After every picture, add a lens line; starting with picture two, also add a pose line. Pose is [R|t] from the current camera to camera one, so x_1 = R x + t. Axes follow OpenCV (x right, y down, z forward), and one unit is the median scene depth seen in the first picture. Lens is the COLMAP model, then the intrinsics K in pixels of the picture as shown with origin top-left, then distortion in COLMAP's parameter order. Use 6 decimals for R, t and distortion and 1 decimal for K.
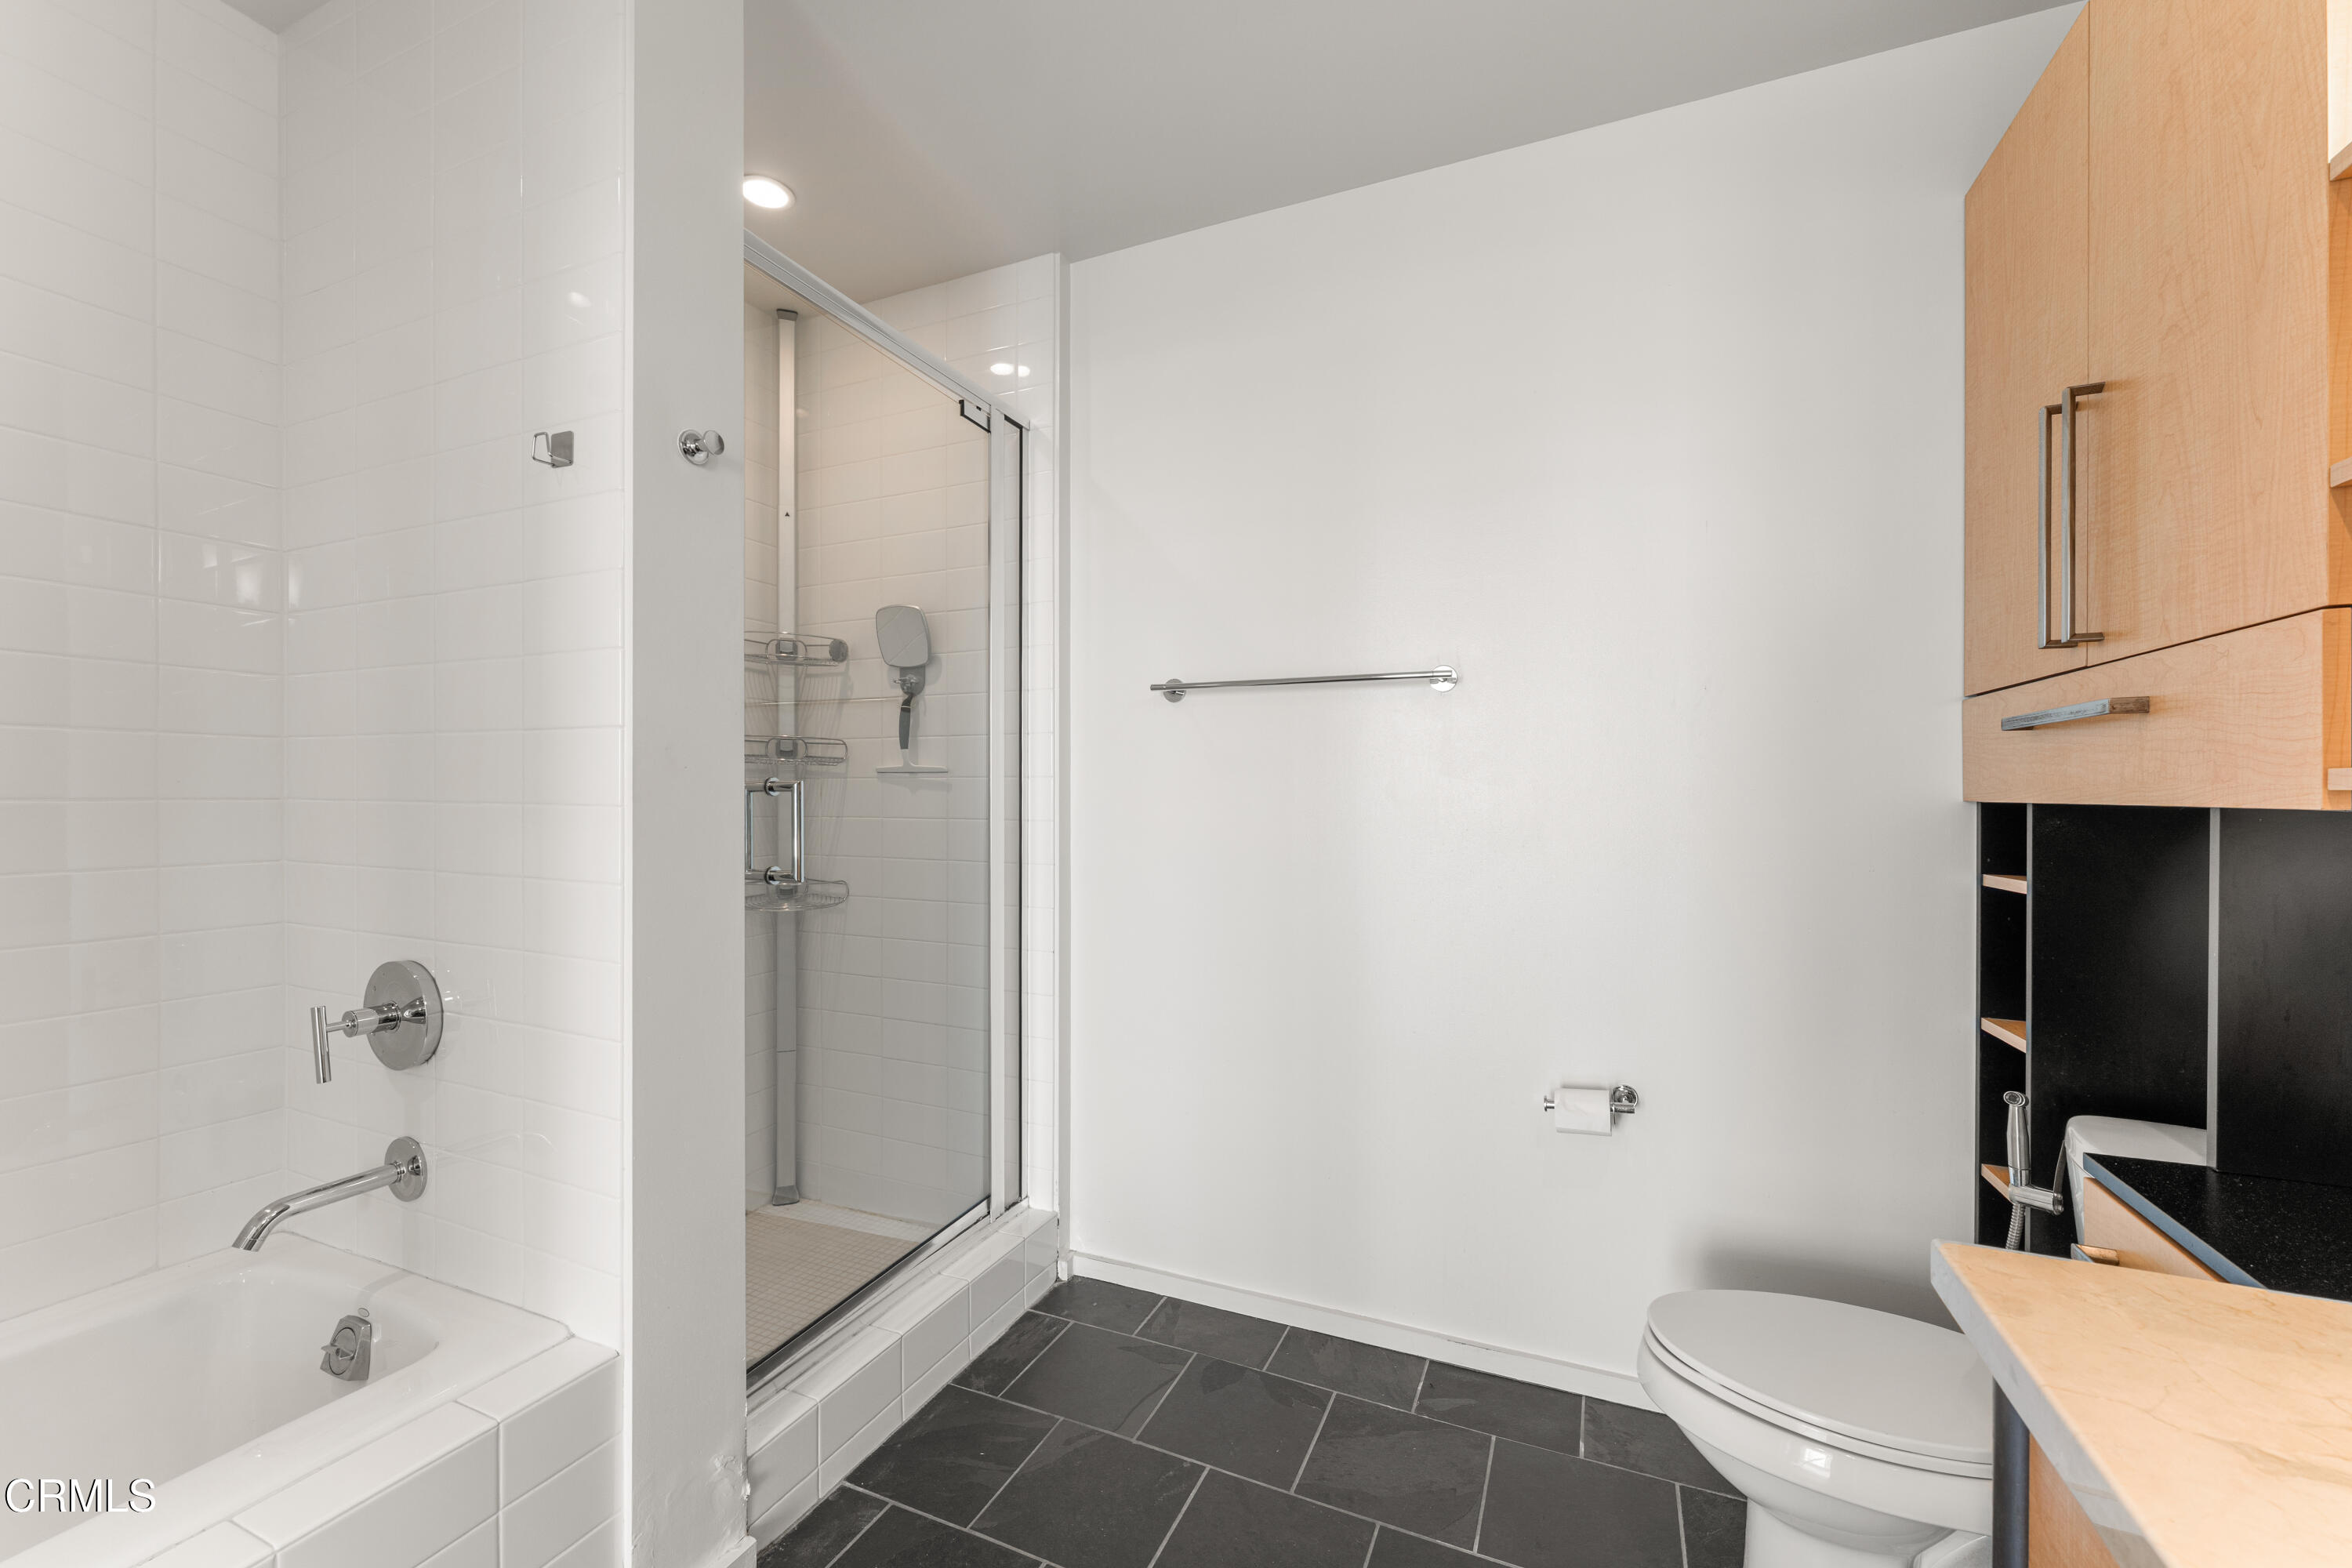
lens RADIAL K [[941.0, 0, 1168.5], [0, 941.0, 785.7], [0, 0, 1]] dist [0.000722, -0.000093]
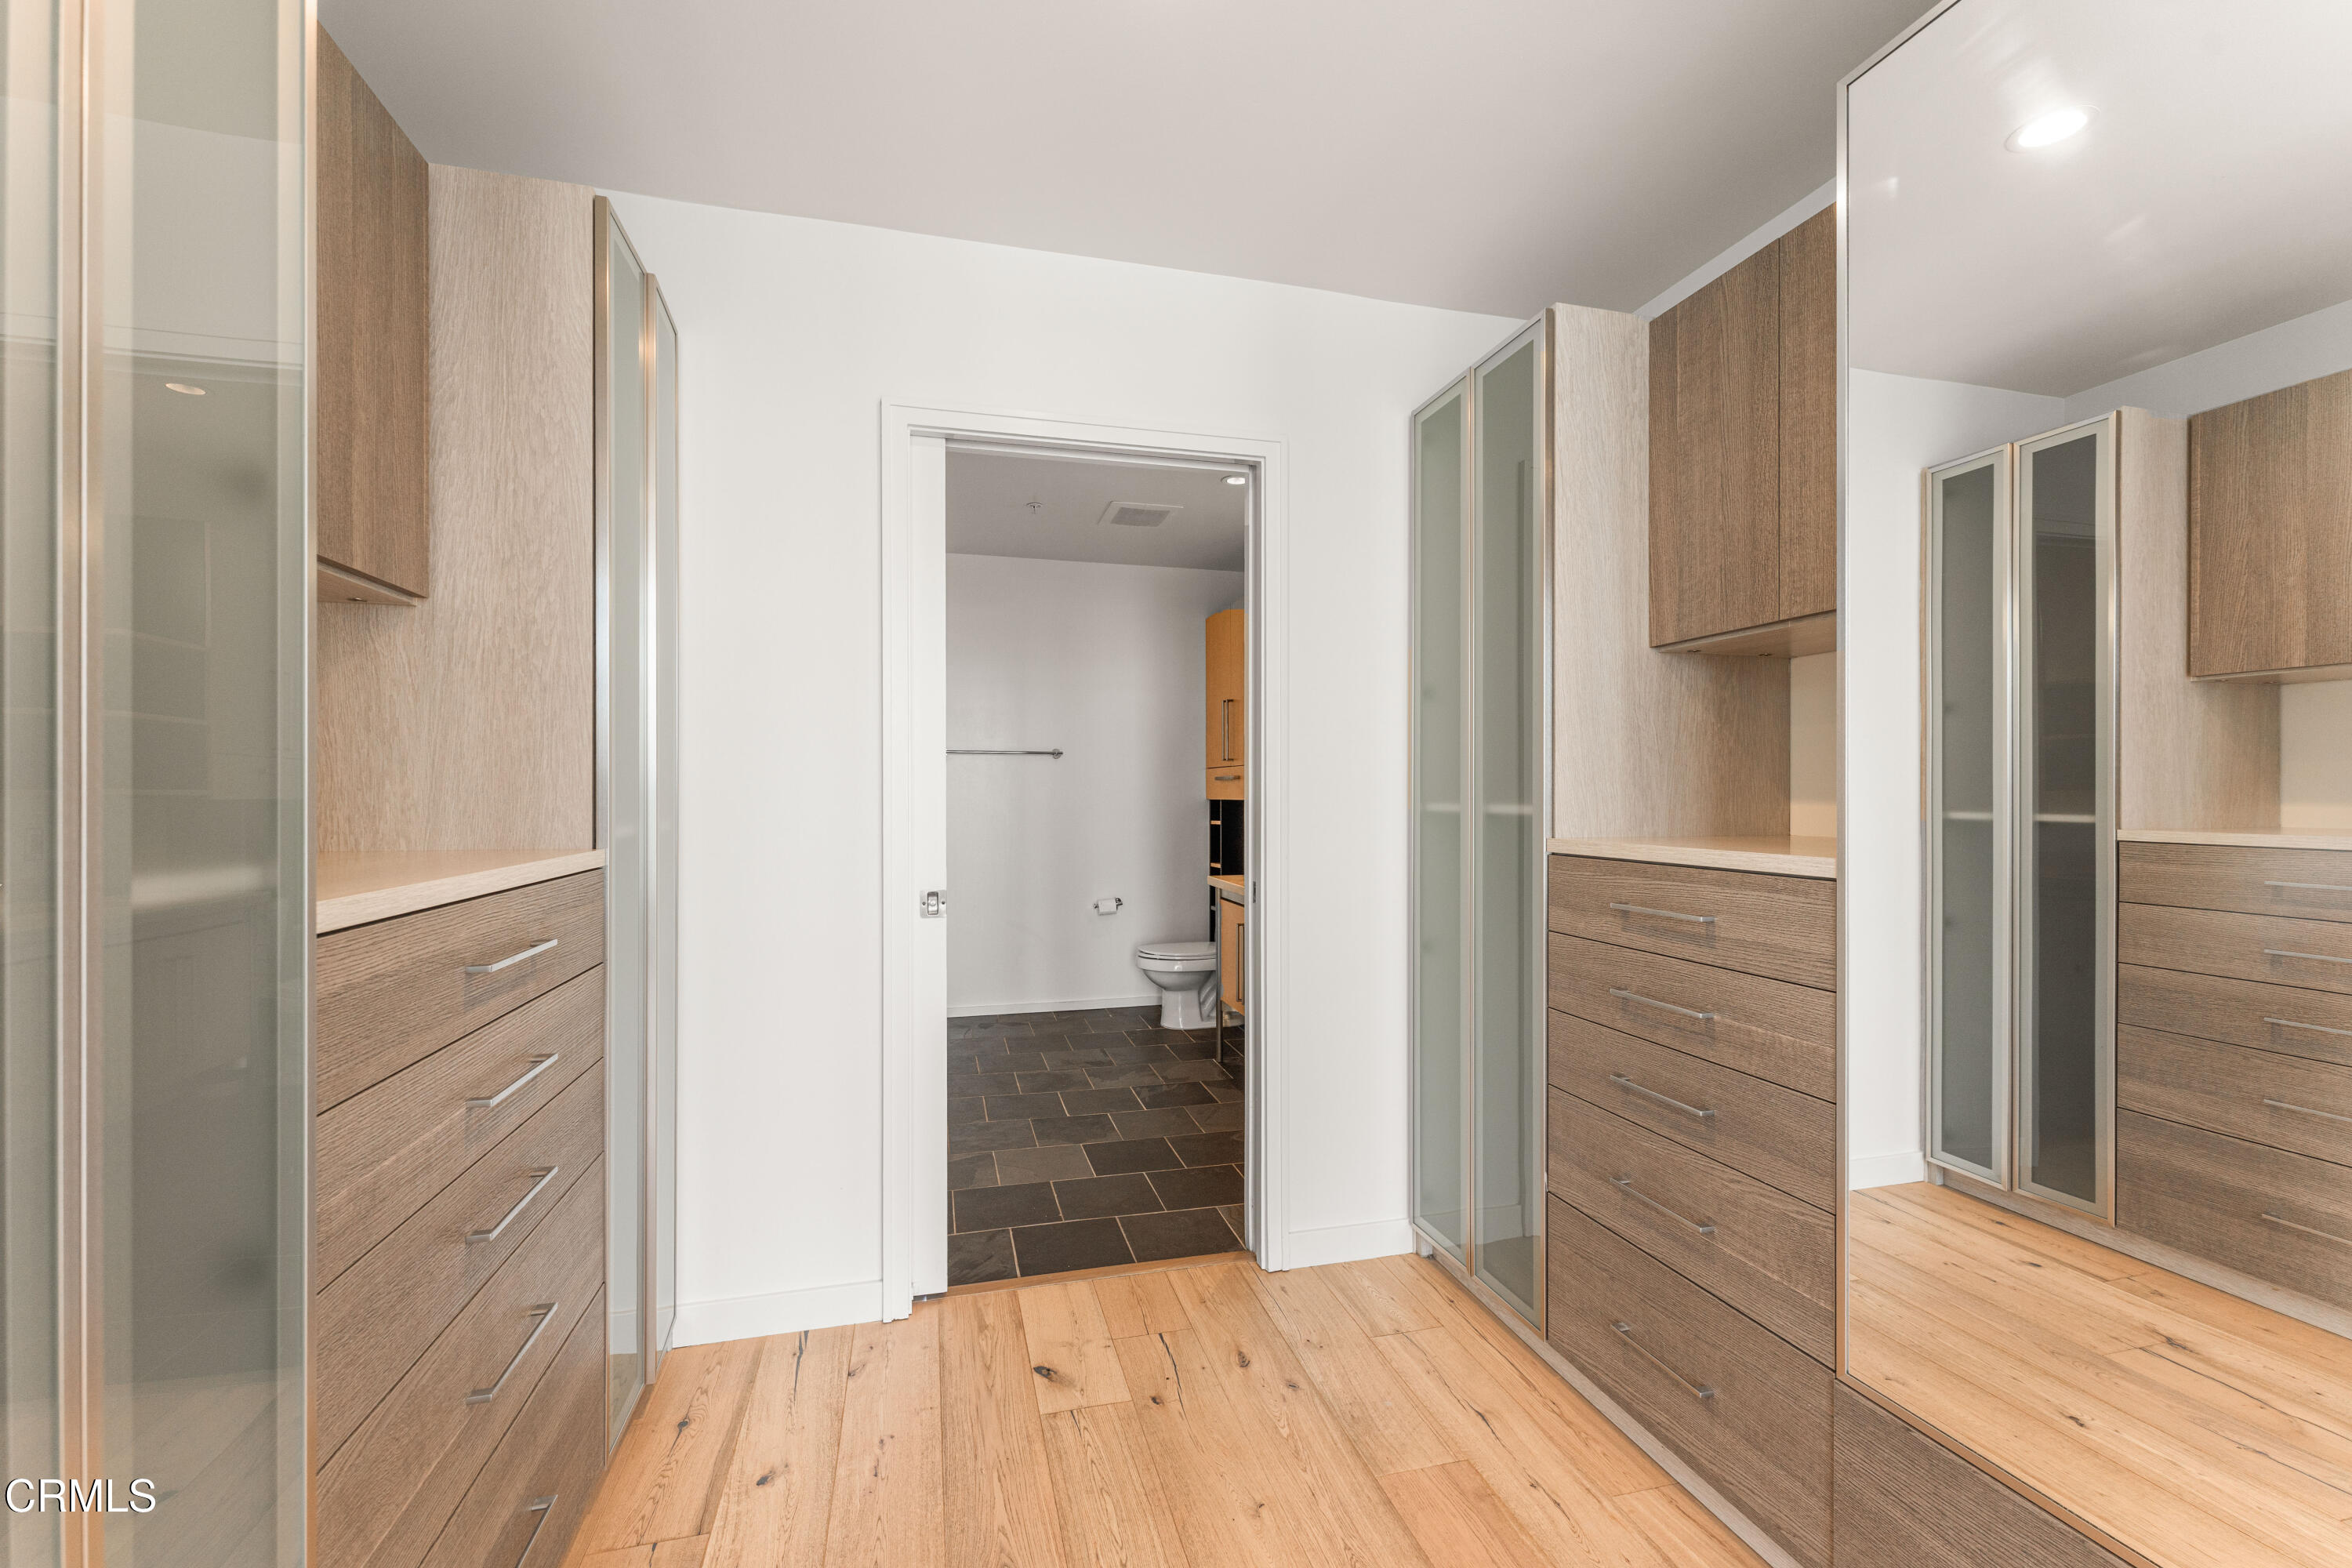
lens RADIAL K [[941.0, 0, 1168.5], [0, 941.0, 785.7], [0, 0, 1]] dist [0.000722, -0.000093]
pose [[0.777434, 0.002586, 0.628960, -1.378584], [0.001163, 0.999984, -0.005548, -0.013625], [-0.628964, 0.005045, 0.777418, -1.533361]]
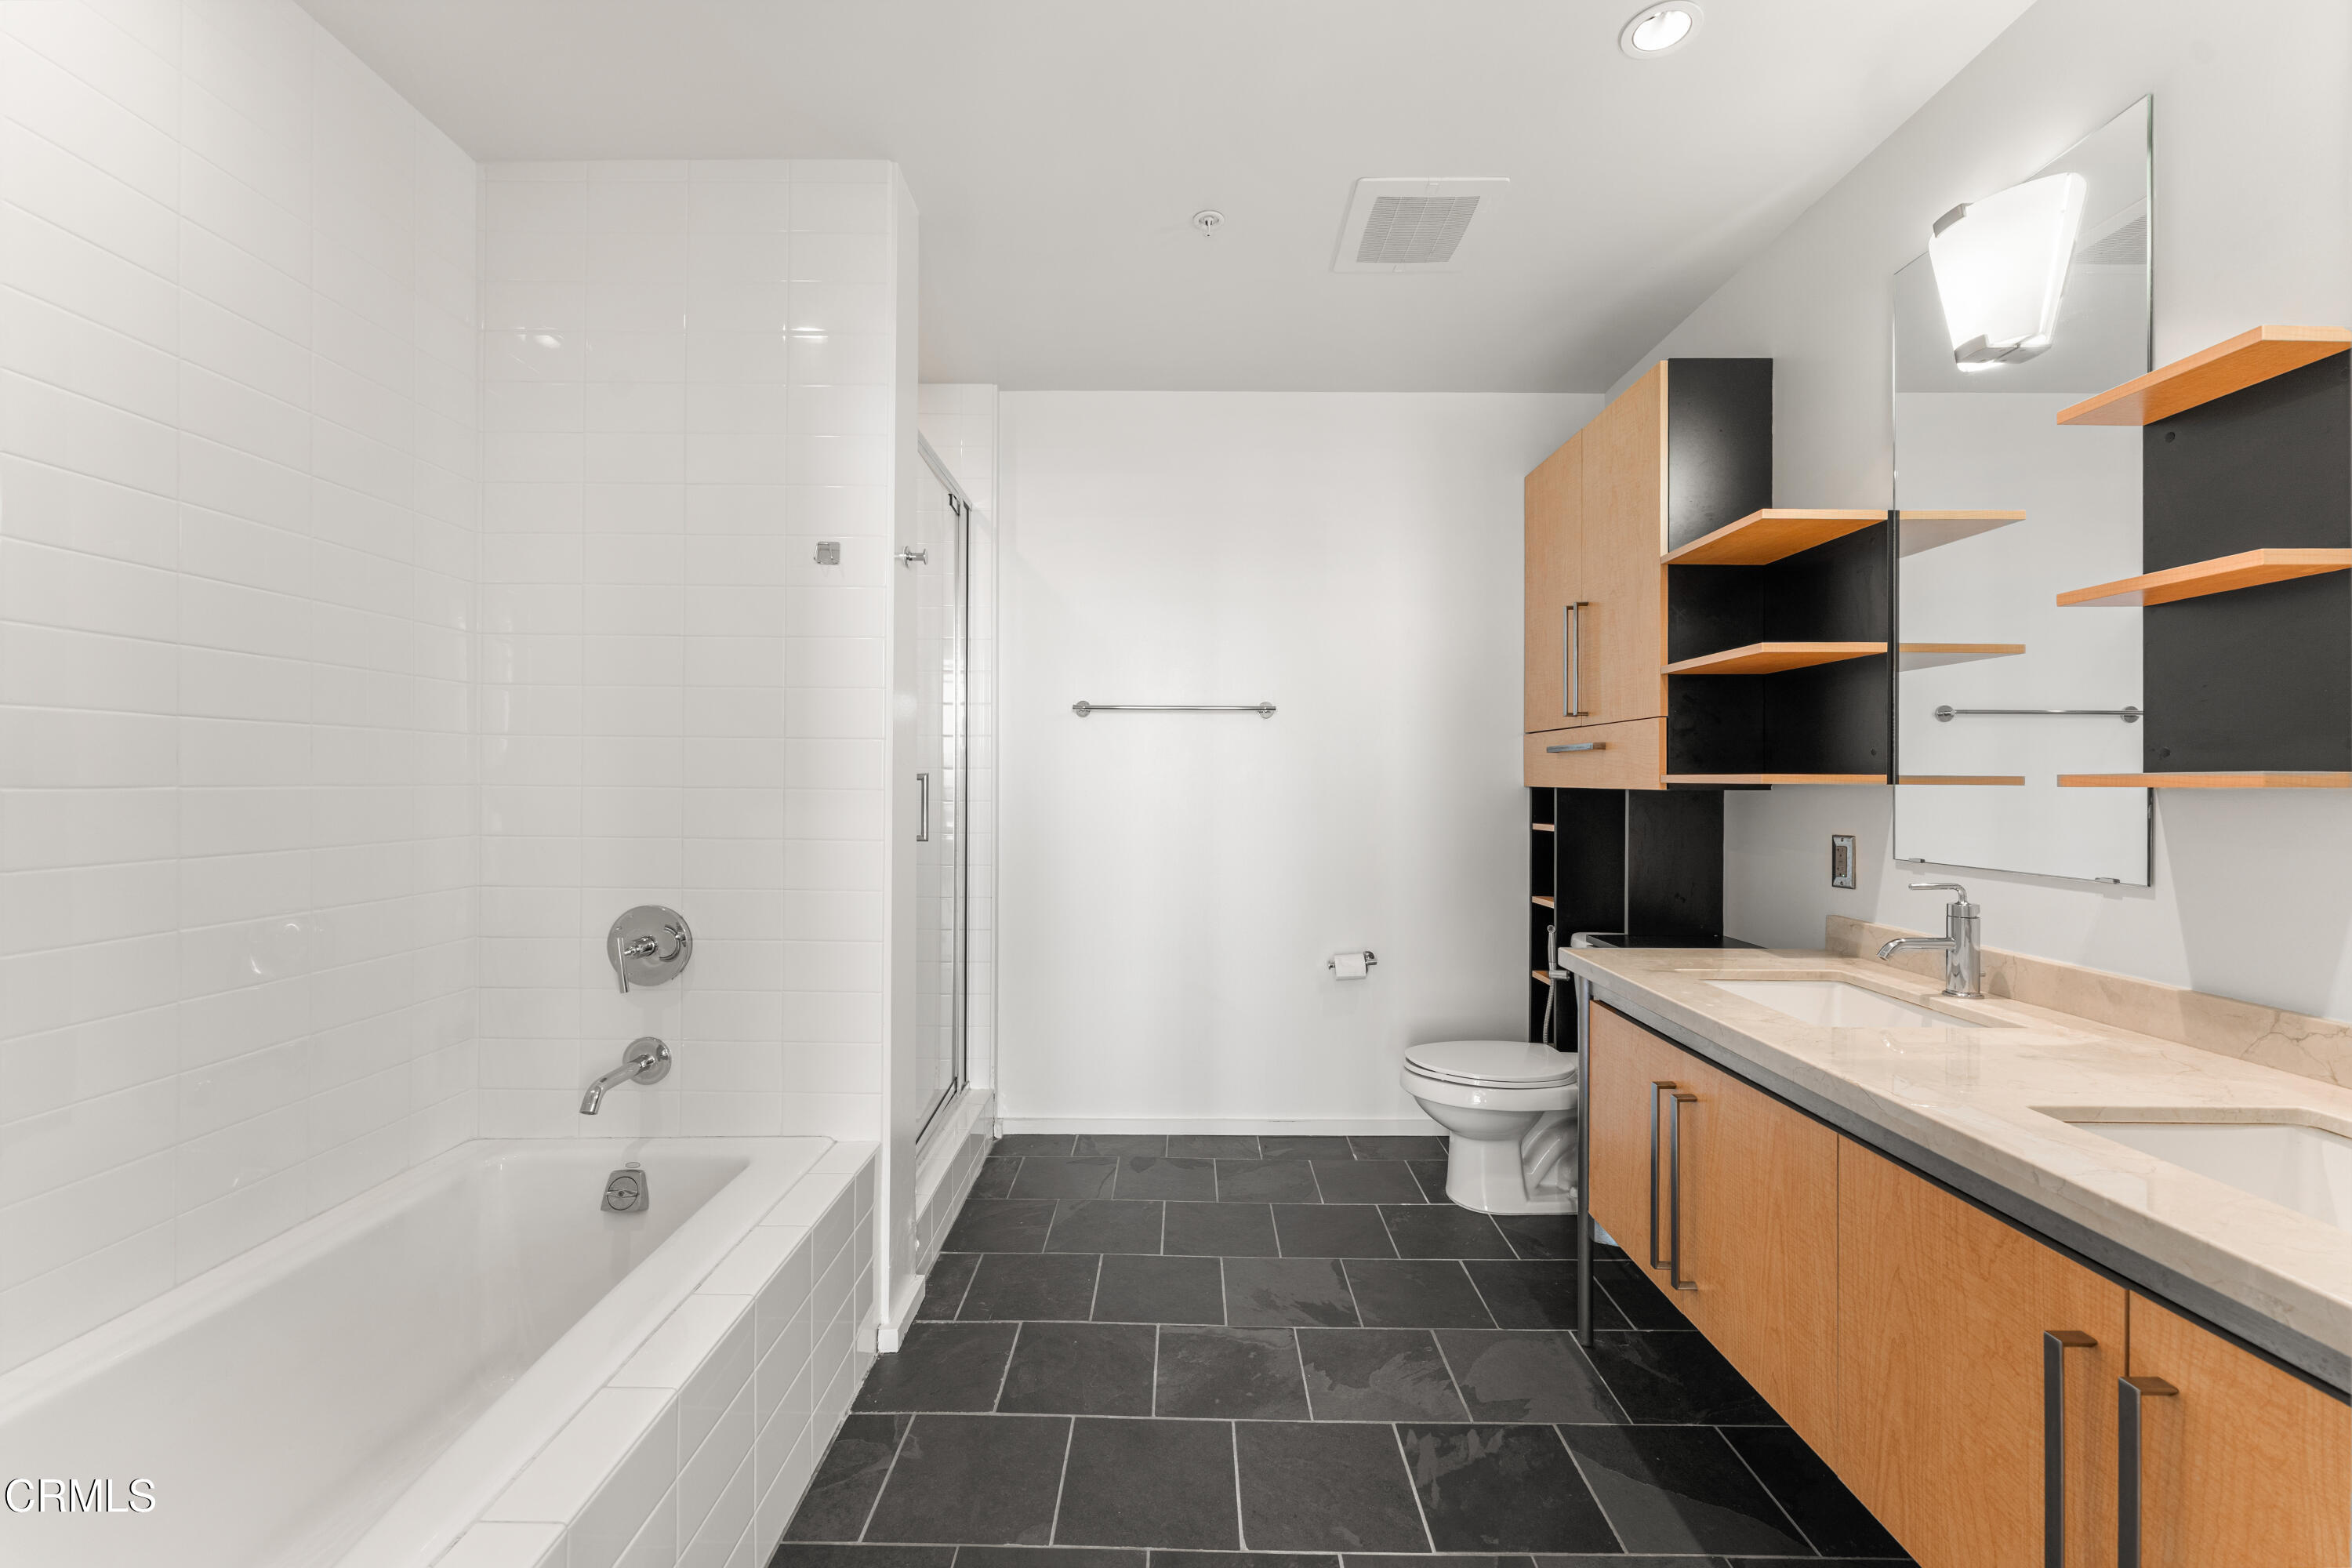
lens RADIAL K [[918.8, 0, 1168.9], [0, 918.8, 763.3], [0, 0, 1]] dist [0.001120, -0.000053]
pose [[0.916884, 0.009264, 0.399045, -0.595965], [-0.005575, 0.999930, -0.010404, -0.007627], [-0.399114, 0.007315, 0.916872, -0.456775]]
